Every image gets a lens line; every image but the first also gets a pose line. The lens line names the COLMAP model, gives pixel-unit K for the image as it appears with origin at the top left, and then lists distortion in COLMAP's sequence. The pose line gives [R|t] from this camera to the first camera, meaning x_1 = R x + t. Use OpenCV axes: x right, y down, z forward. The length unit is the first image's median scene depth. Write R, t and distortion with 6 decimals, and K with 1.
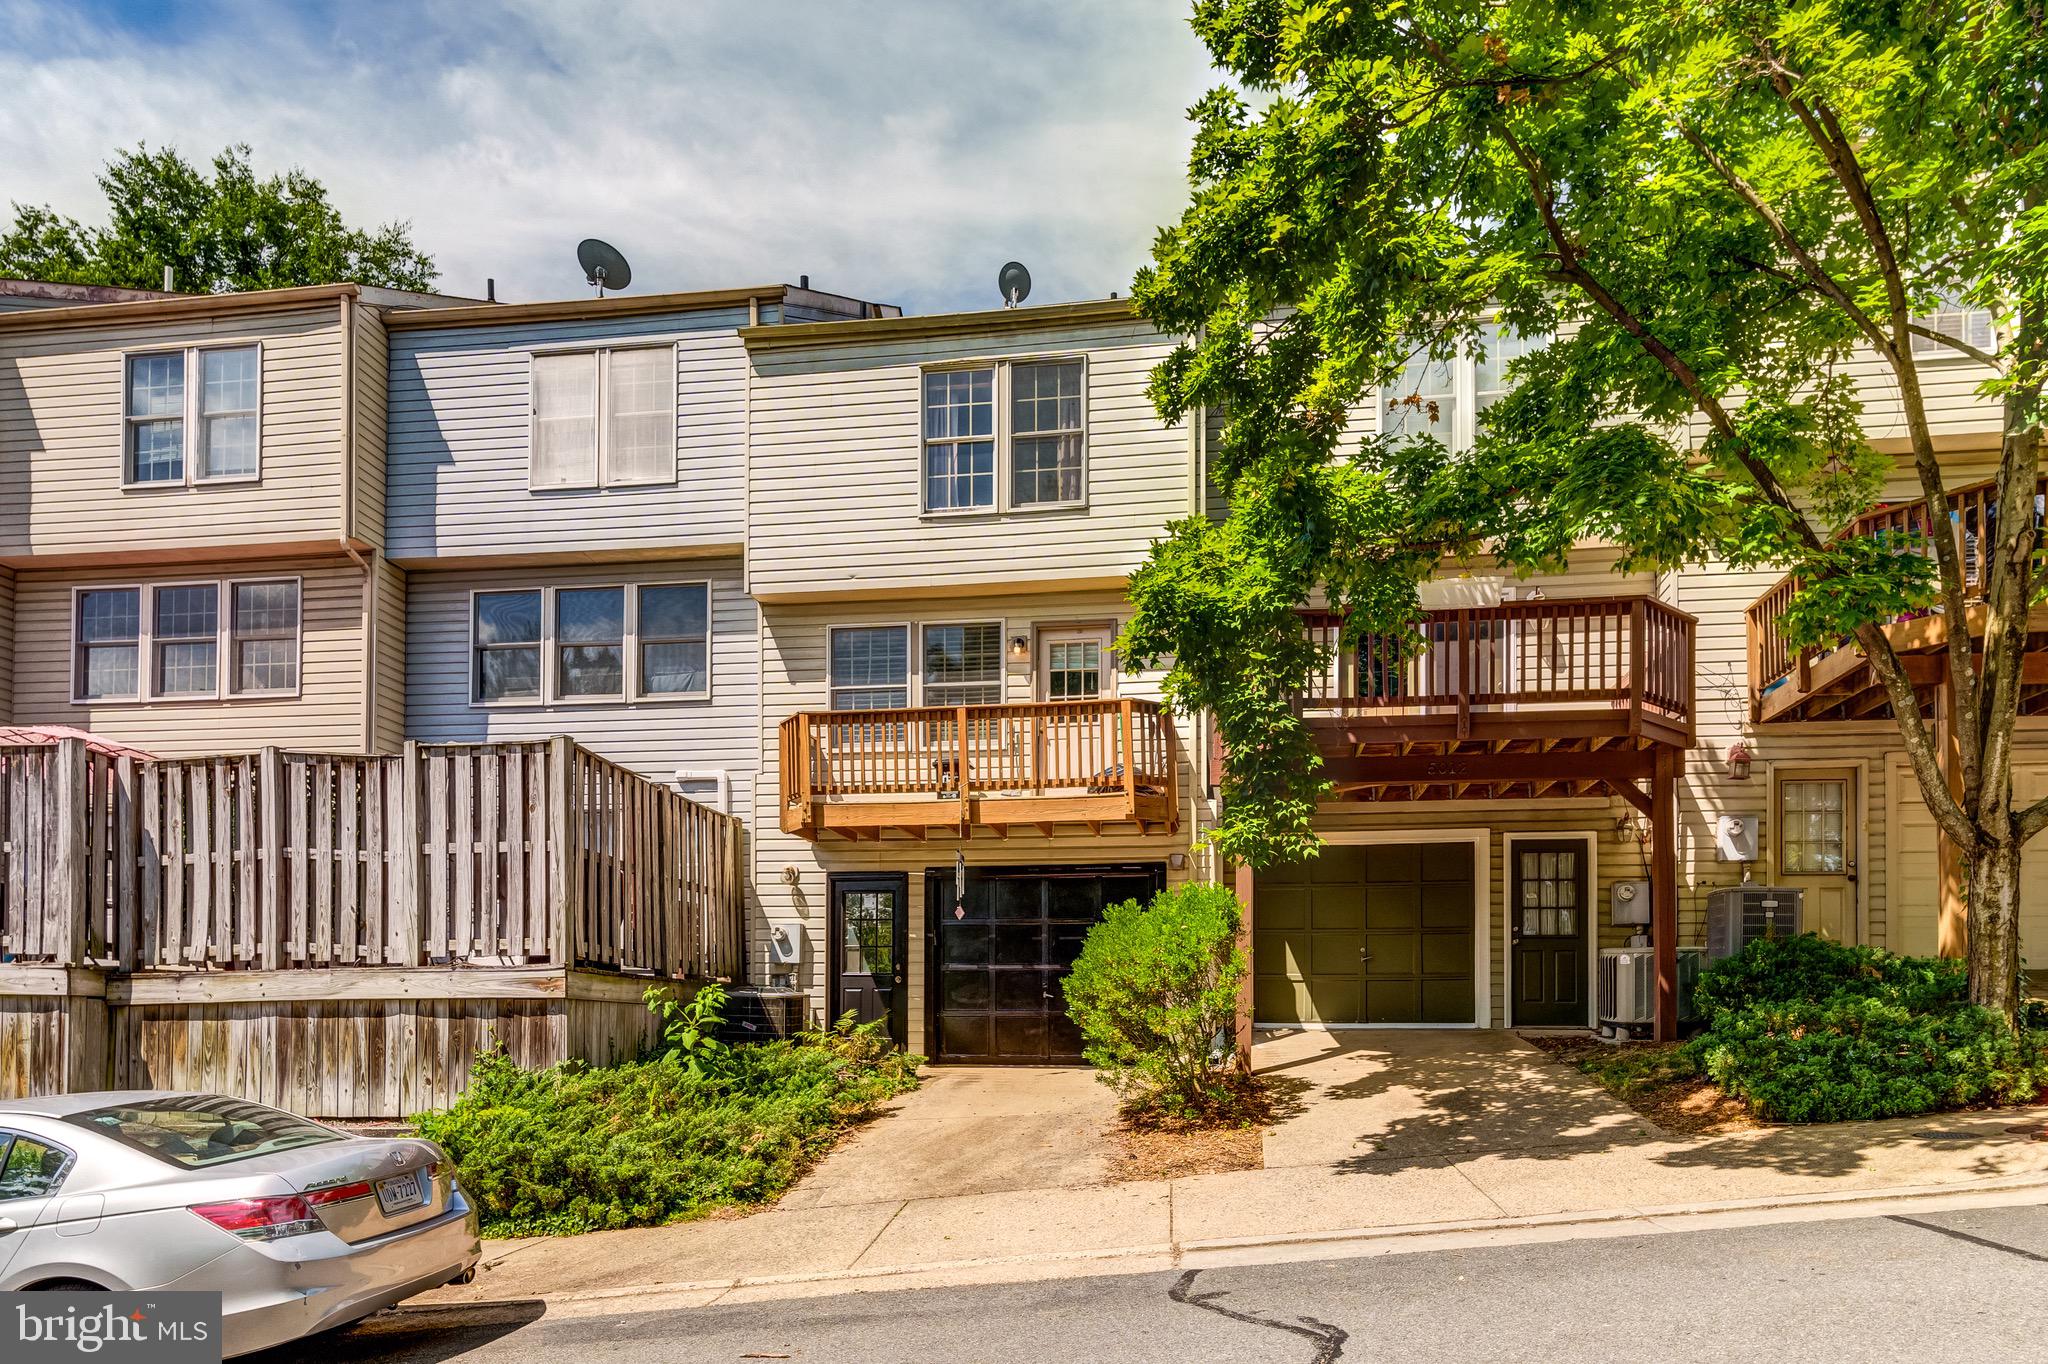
lens RADIAL K [[896.9, 0, 1025.2], [0, 896.9, 673.5], [0, 0, 1]] dist [0.000842, -0.000045]
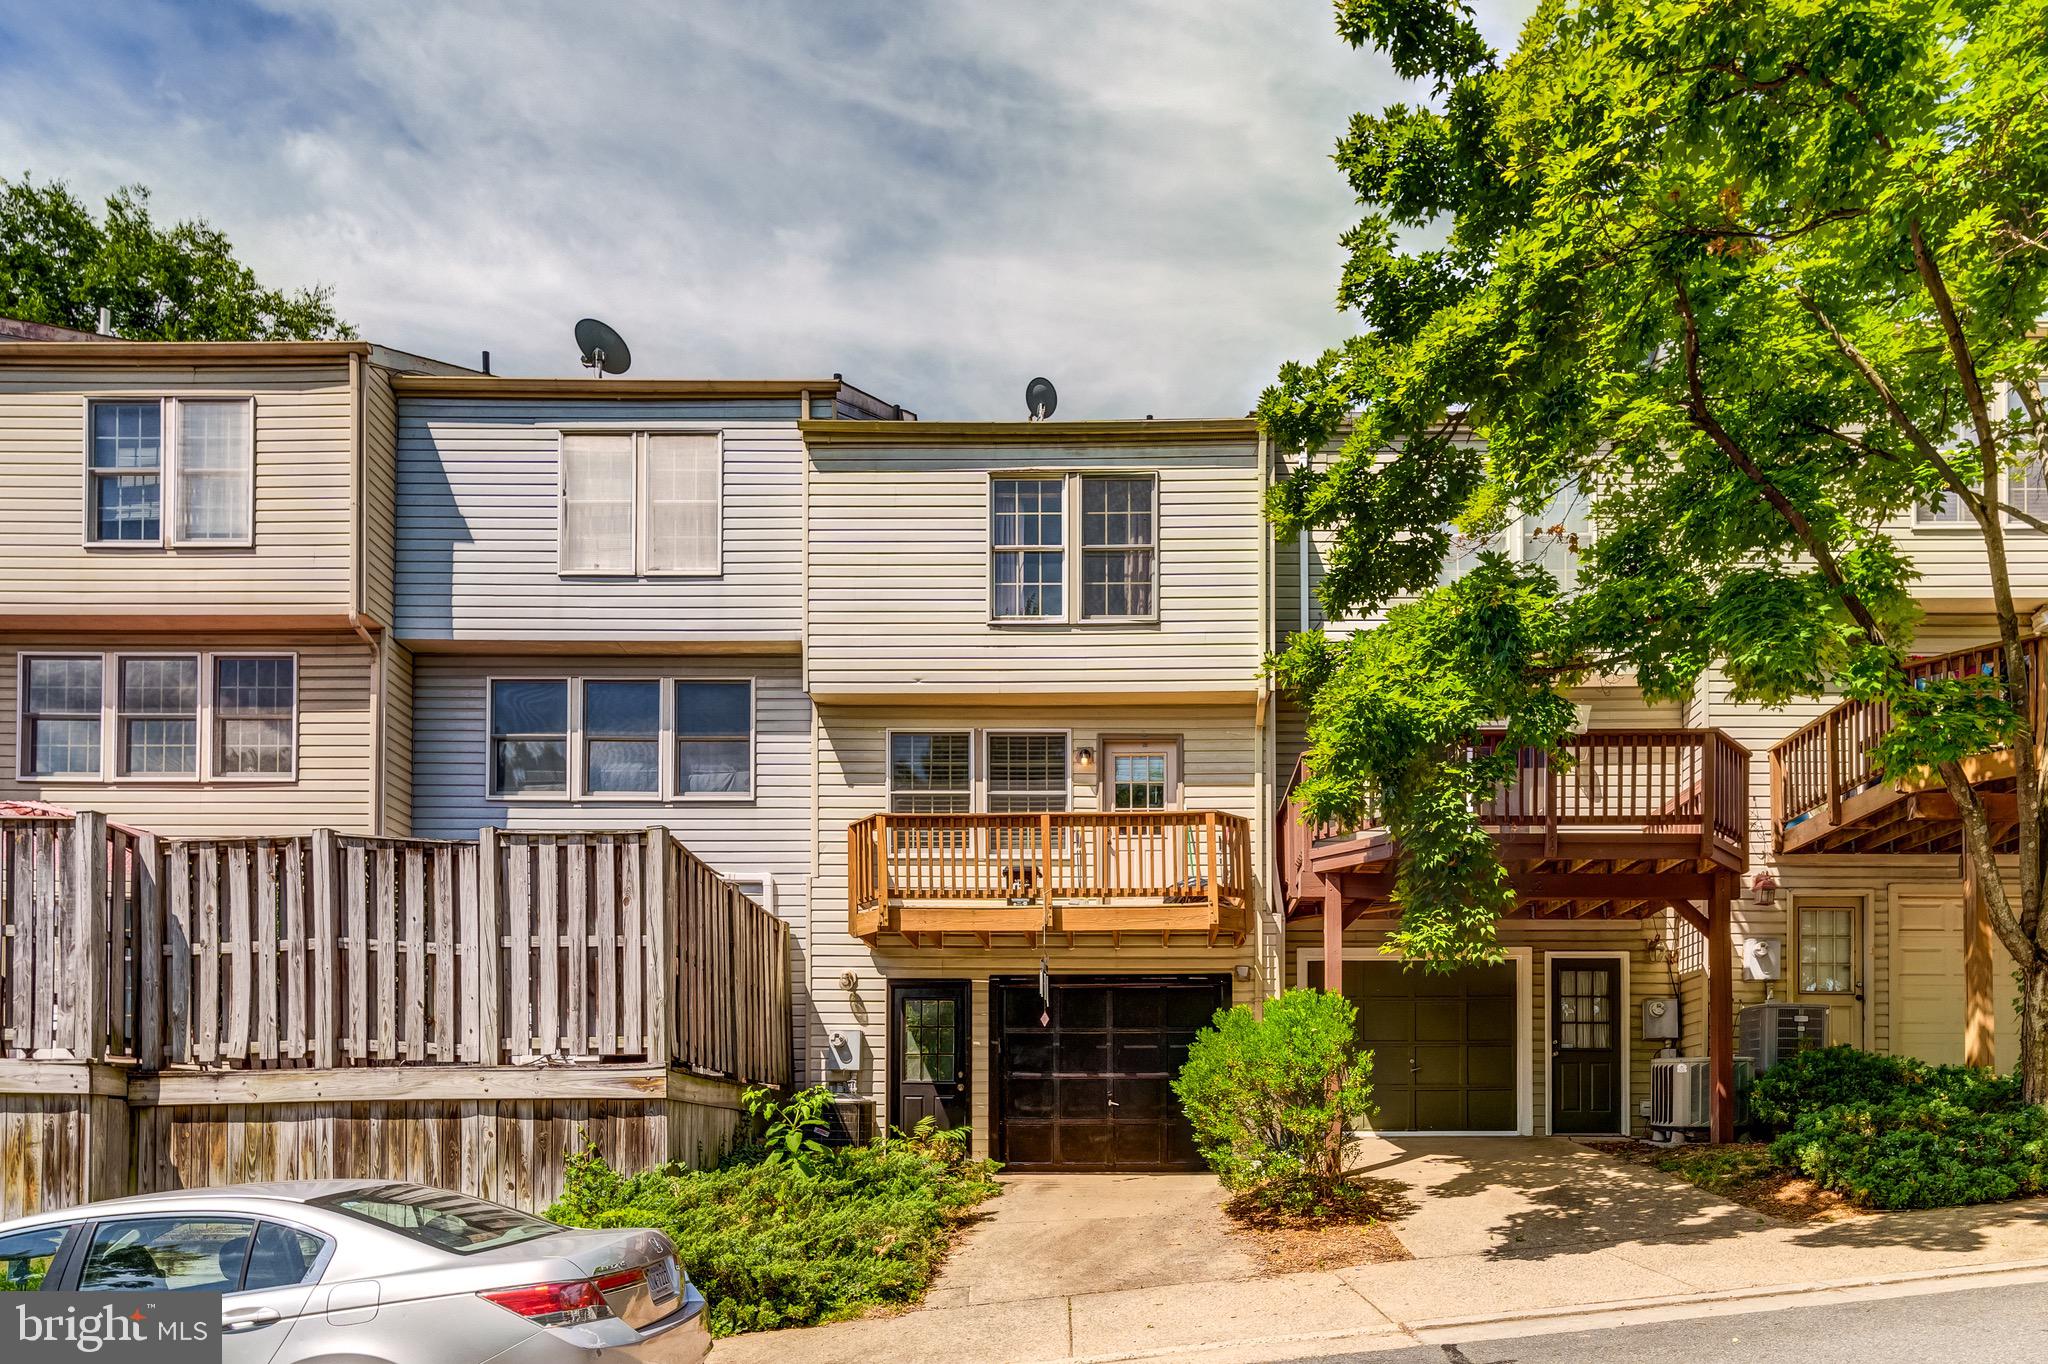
lens RADIAL K [[898.9, 0, 1023.9], [0, 898.9, 801.5], [0, 0, 1]] dist [-0.000049, 0.000426]
pose [[0.994911, 0.035981, 0.094111, -0.188589], [-0.036110, 0.999348, -0.000339, 0.024655], [-0.094062, -0.003061, 0.995562, 0.005402]]
